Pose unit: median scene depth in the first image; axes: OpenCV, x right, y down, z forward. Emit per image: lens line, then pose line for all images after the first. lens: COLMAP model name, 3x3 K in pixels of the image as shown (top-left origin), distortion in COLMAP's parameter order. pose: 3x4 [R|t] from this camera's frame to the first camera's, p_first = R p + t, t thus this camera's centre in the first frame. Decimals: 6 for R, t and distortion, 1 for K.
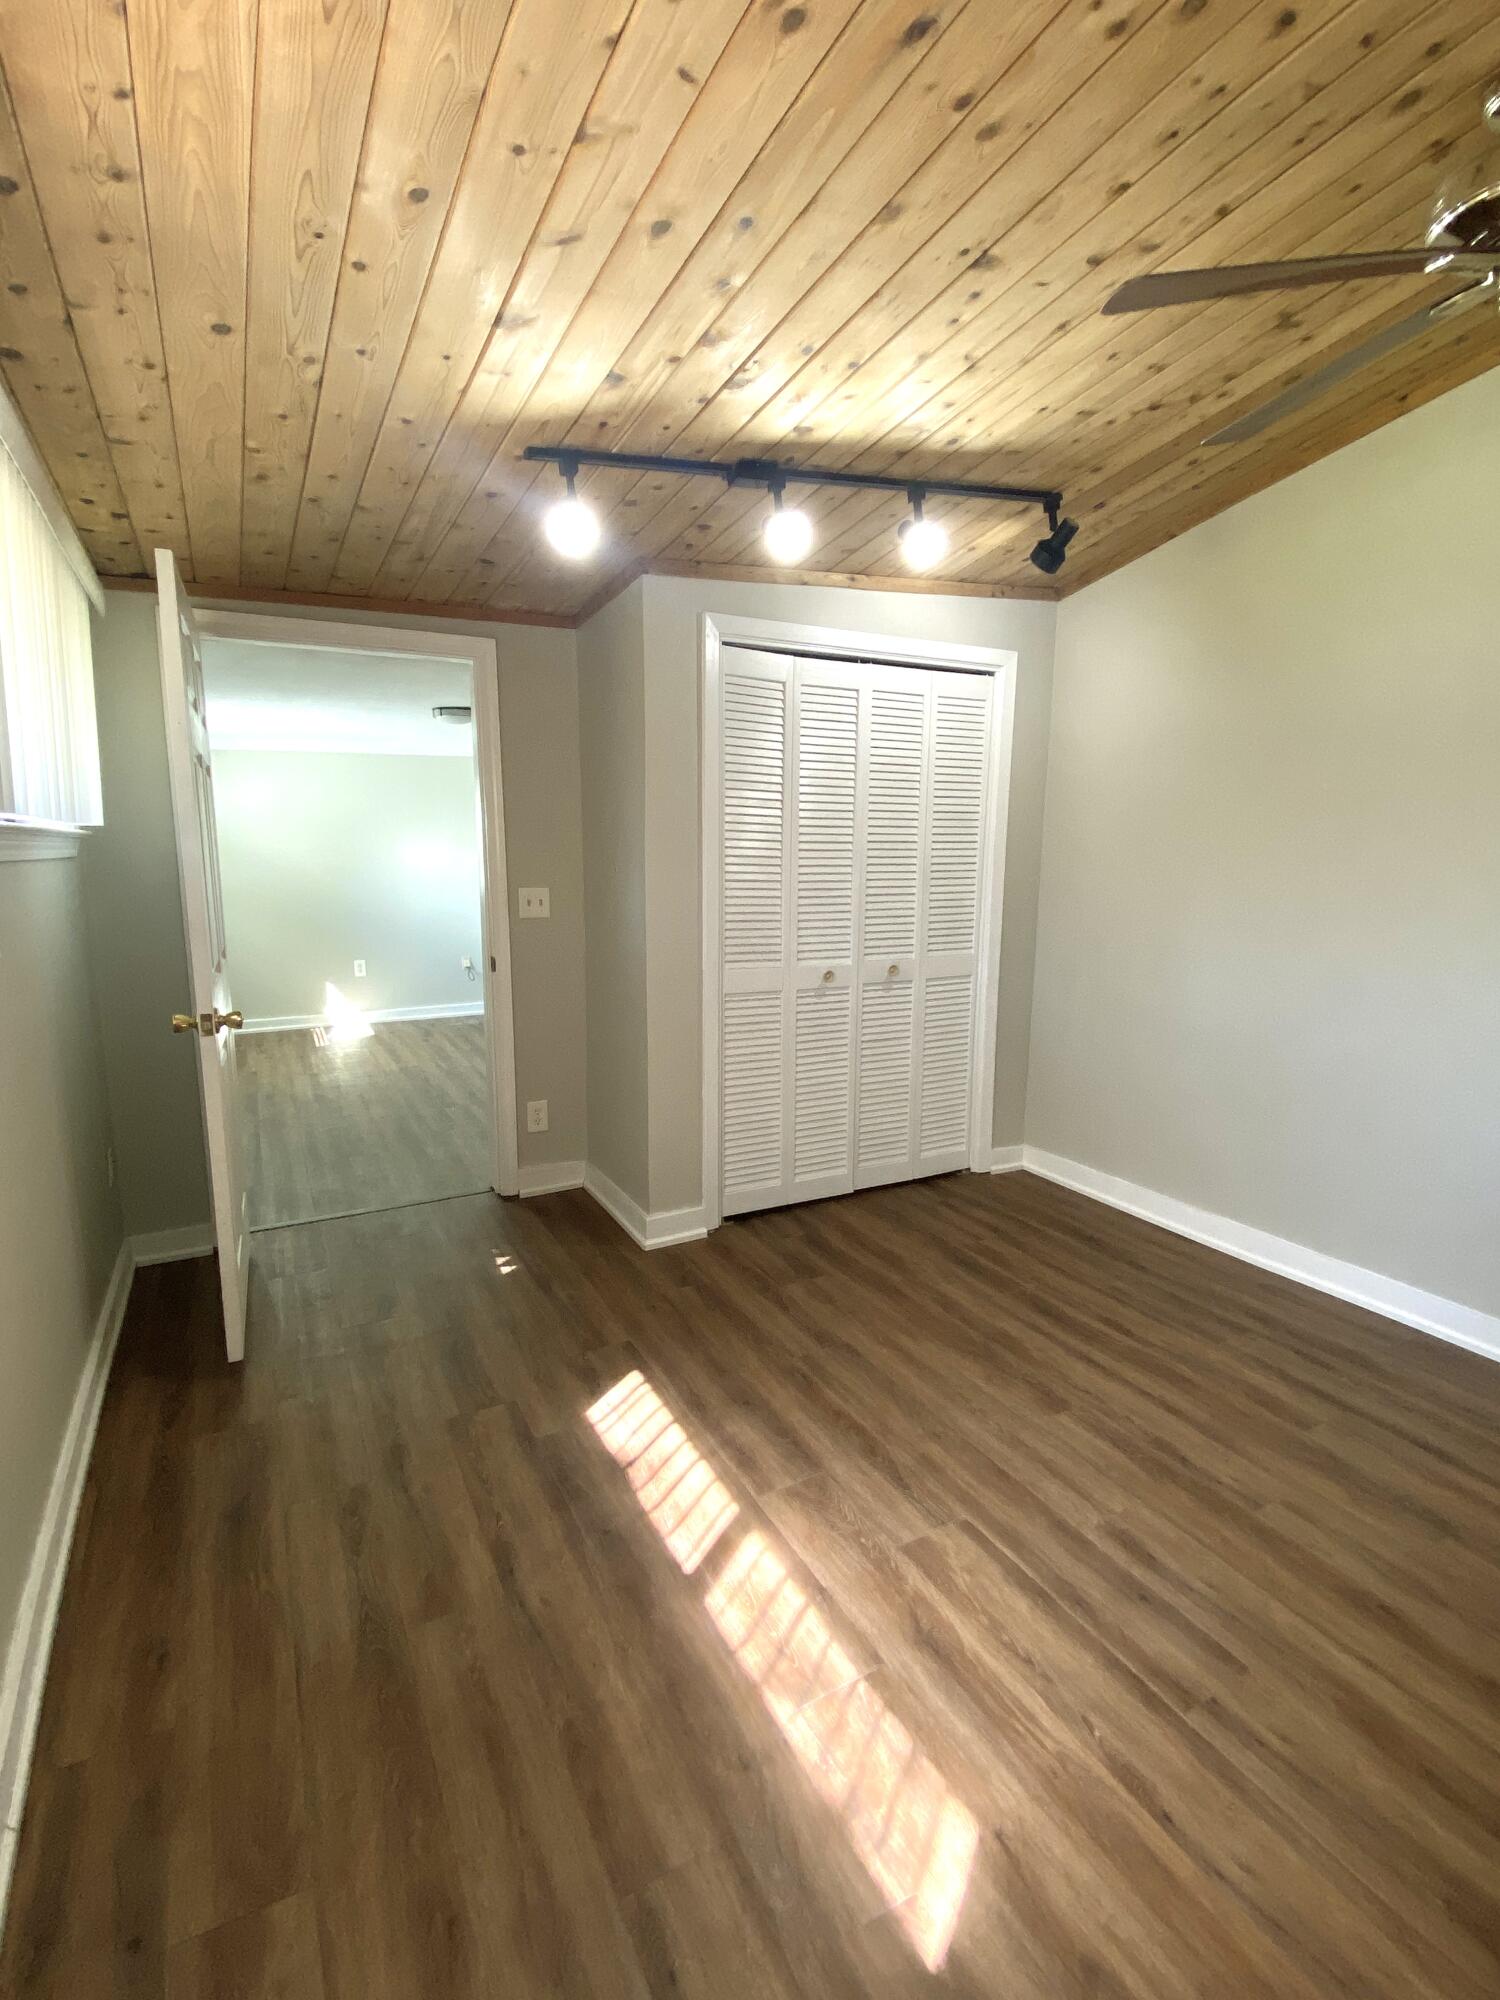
lens RADIAL K [[946.7, 0, 753.9], [0, 946.7, 992.6], [0, 0, 1]] dist [0.015126, -0.017894]
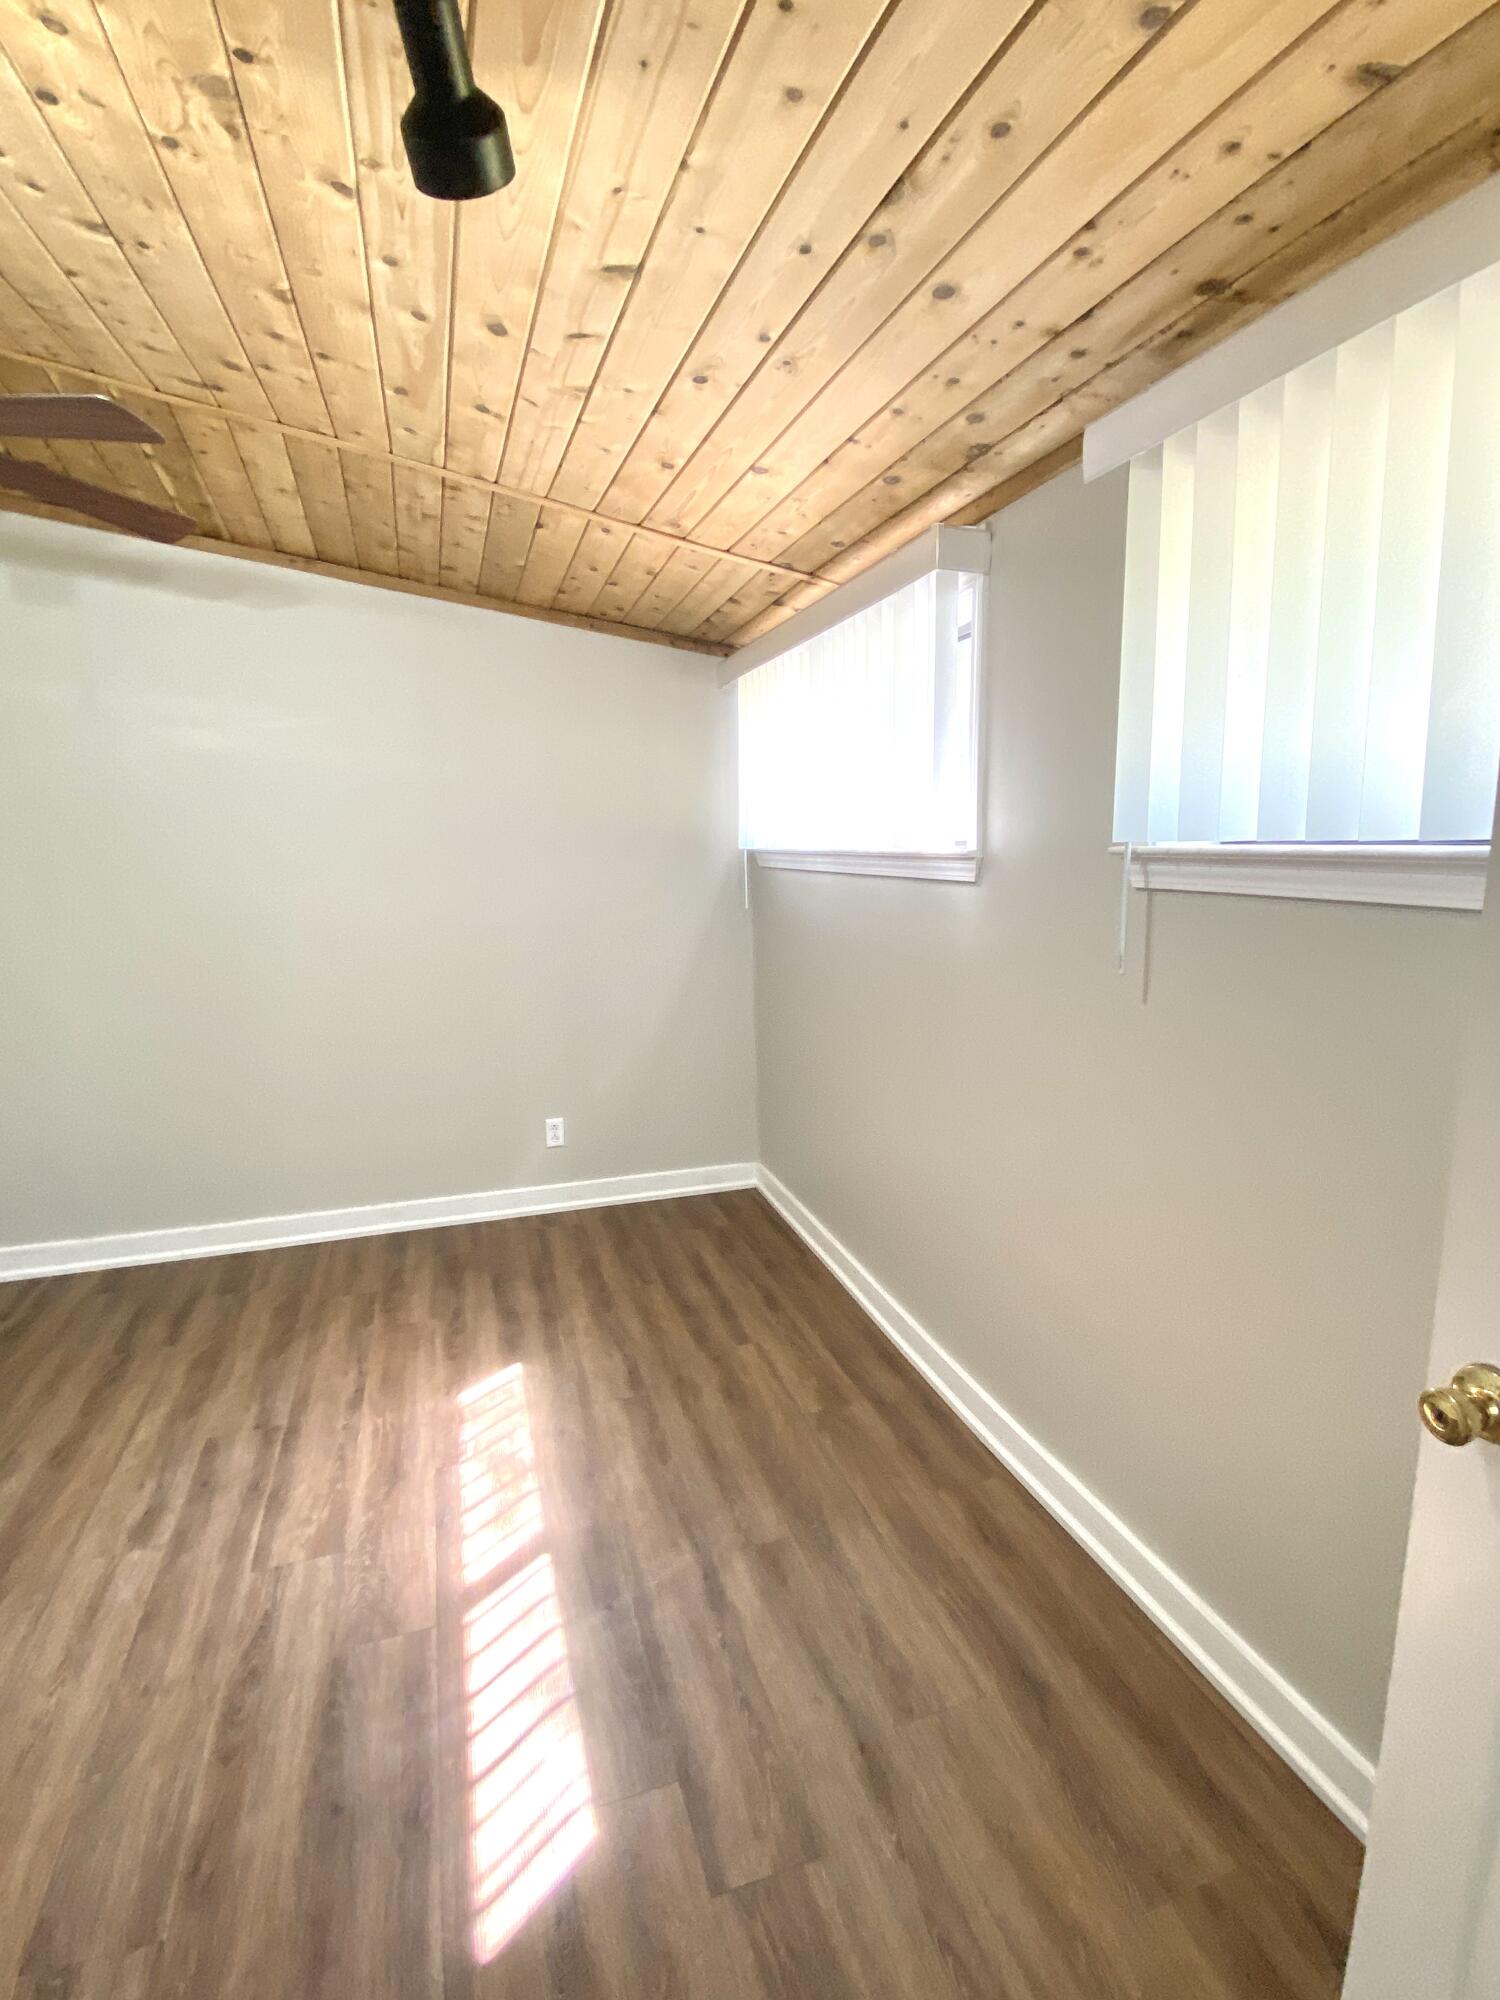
lens RADIAL K [[946.7, 0, 753.9], [0, 946.7, 992.6], [0, 0, 1]] dist [0.015126, -0.017894]
pose [[-0.985147, -0.017723, 0.170798, -0.472839], [0.036444, 0.950419, 0.308829, -0.310896], [-0.167803, 0.310466, -0.935656, 1.766176]]
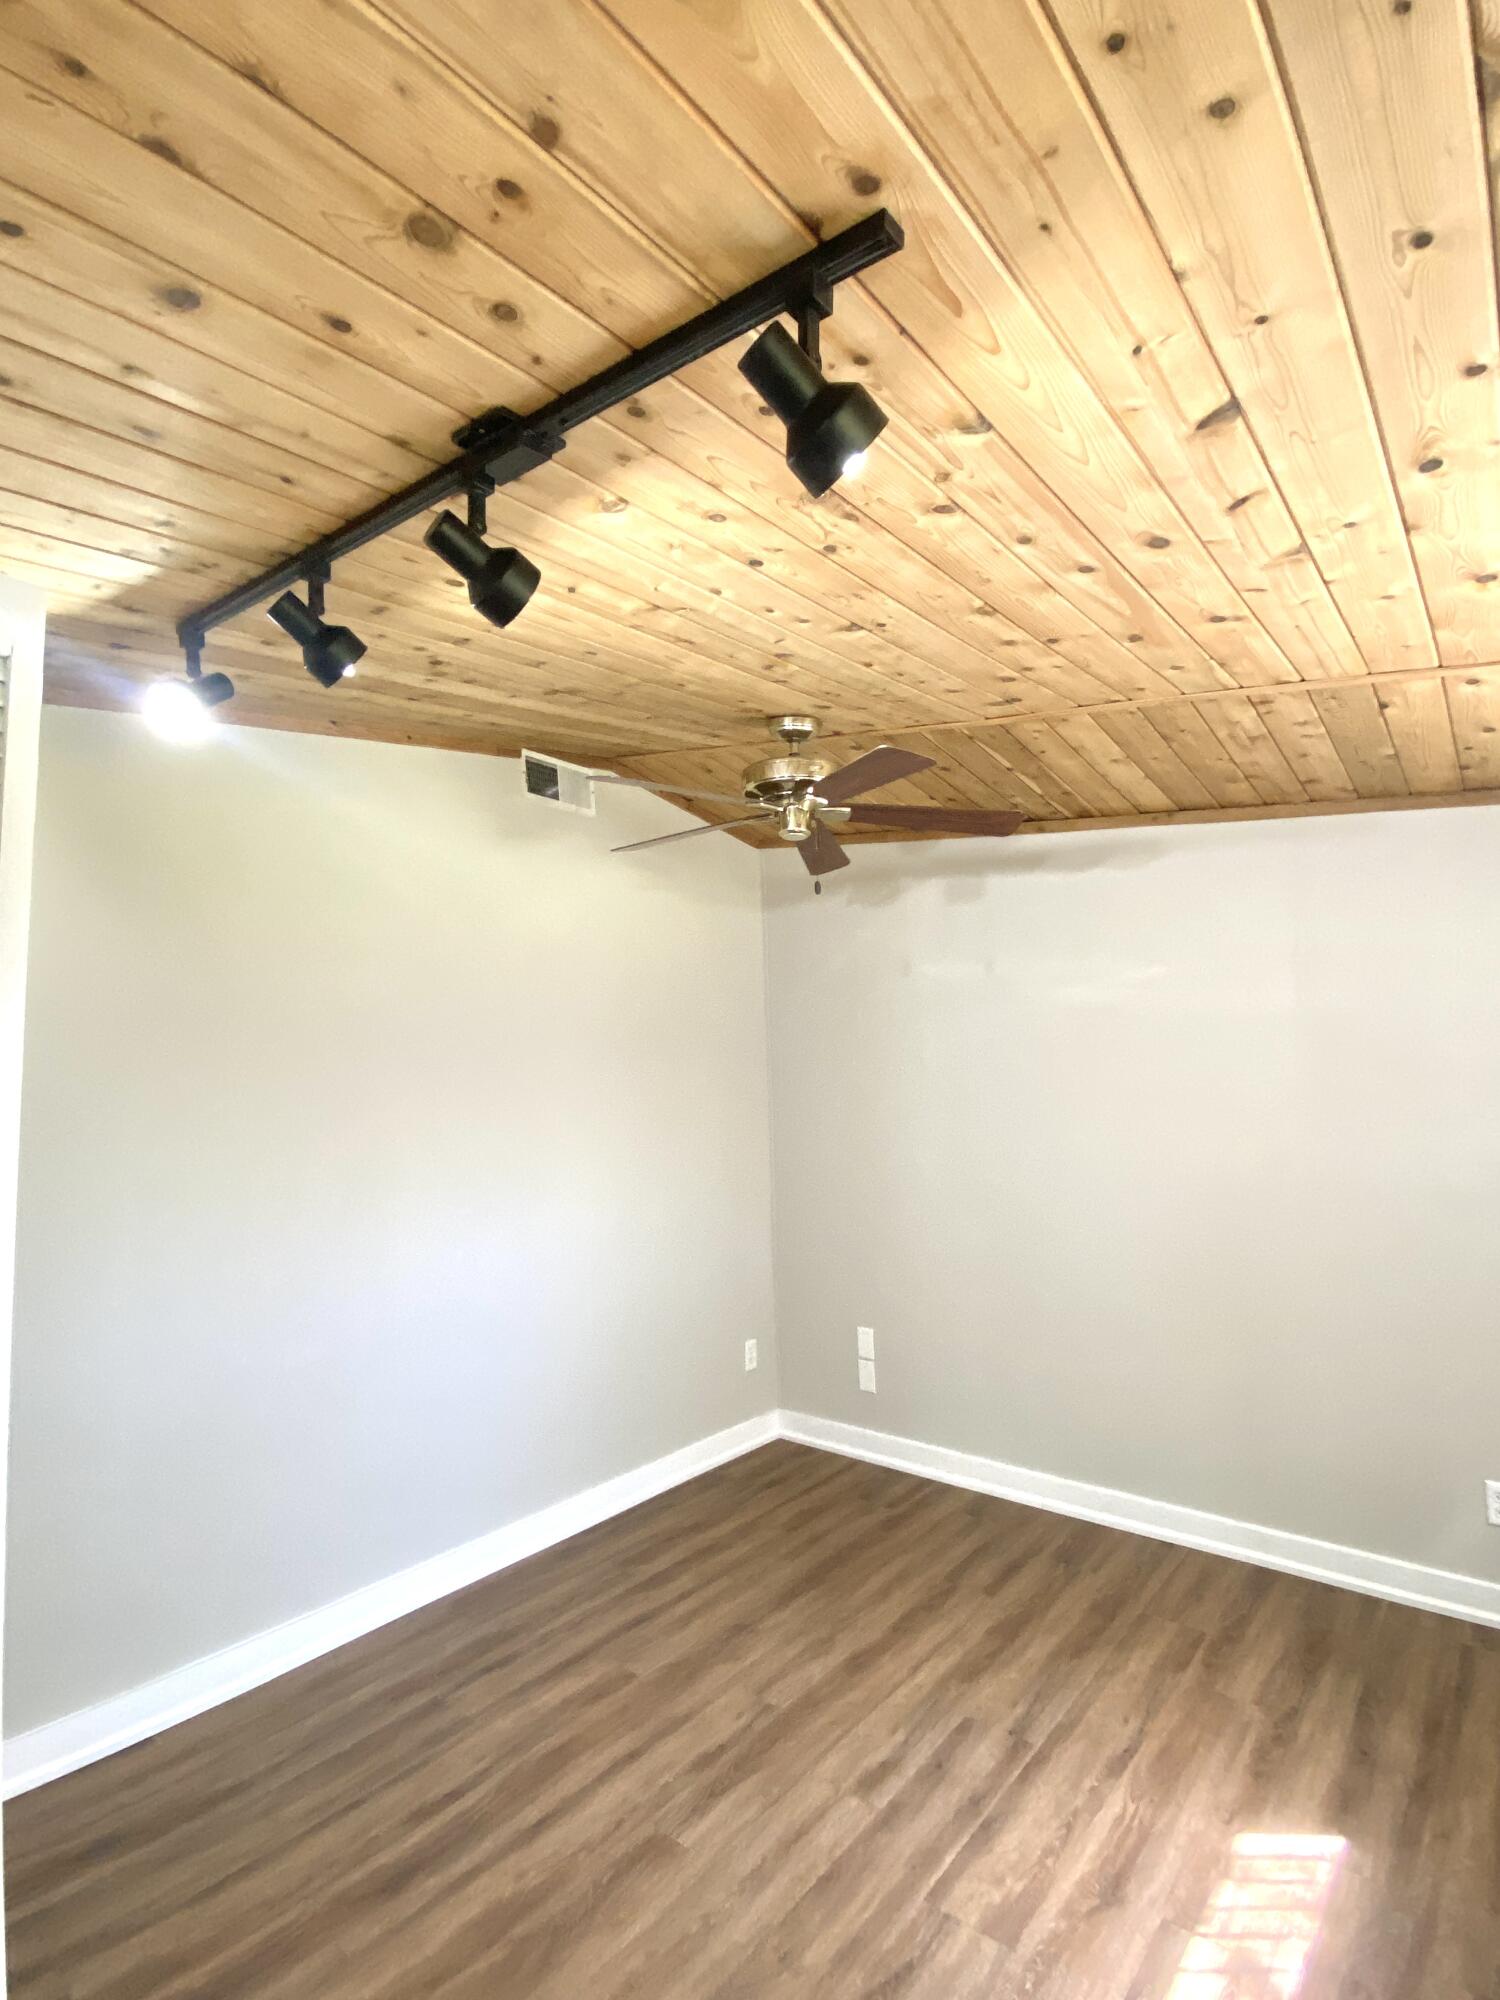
lens RADIAL K [[946.7, 0, 753.9], [0, 946.7, 992.6], [0, 0, 1]] dist [0.015126, -0.017894]
pose [[-0.378209, 0.112425, 0.918868, -0.656252], [0.168045, 0.984445, -0.051280, -0.266890], [-0.910340, 0.135017, -0.391218, 1.476914]]
